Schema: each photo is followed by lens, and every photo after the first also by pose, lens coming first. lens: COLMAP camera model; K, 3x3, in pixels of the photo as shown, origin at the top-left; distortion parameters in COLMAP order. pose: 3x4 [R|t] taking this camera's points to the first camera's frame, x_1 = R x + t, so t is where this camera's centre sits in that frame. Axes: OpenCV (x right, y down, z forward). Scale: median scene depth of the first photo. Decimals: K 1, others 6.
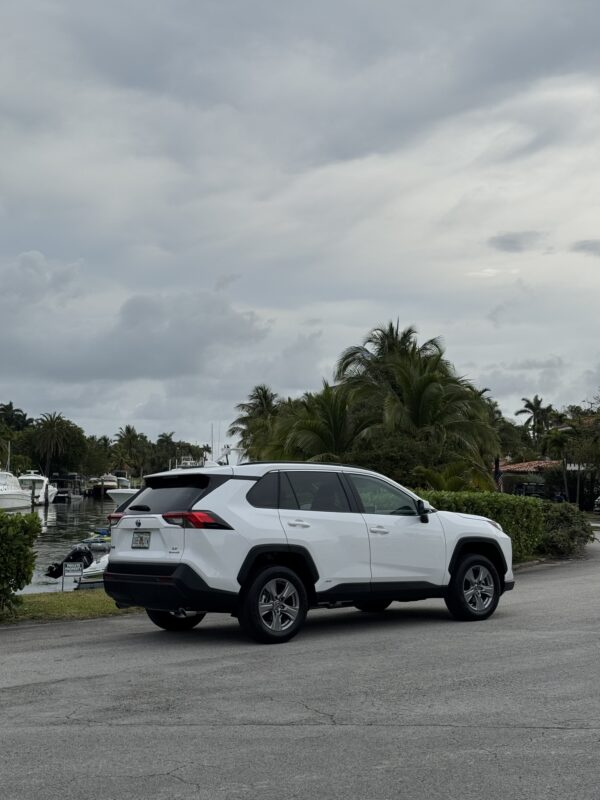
lens RADIAL K [[1124.4, 0, 300.8], [0, 1124.4, 400.3], [0, 0, 1]] dist [0.099543, 0.000000]
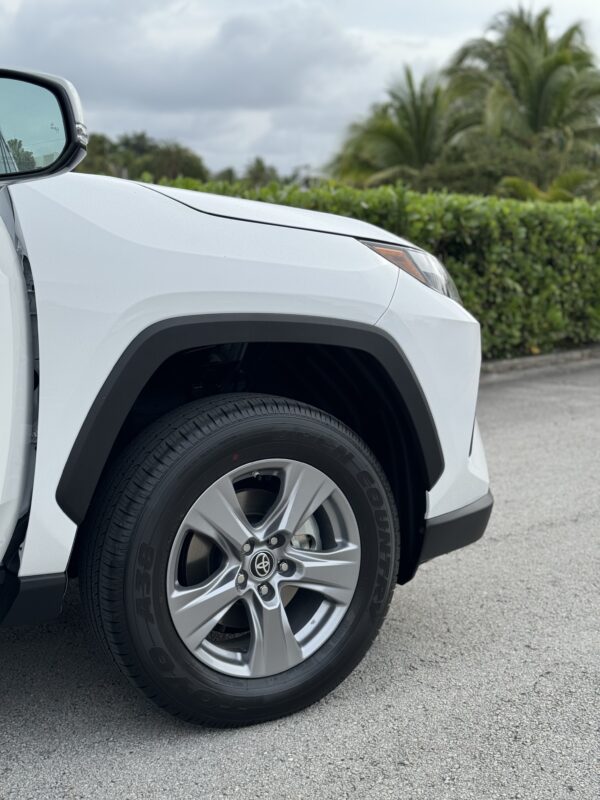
lens RADIAL K [[1124.4, 0, 297.3], [0, 1124.4, 399.7], [0, 0, 1]] dist [0.099543, 0.000000]
pose [[0.990714, 0.037155, -0.130789, 0.189226], [-0.006576, 0.973906, 0.226857, 0.092335], [0.135805, -0.223890, 0.965106, 0.822106]]
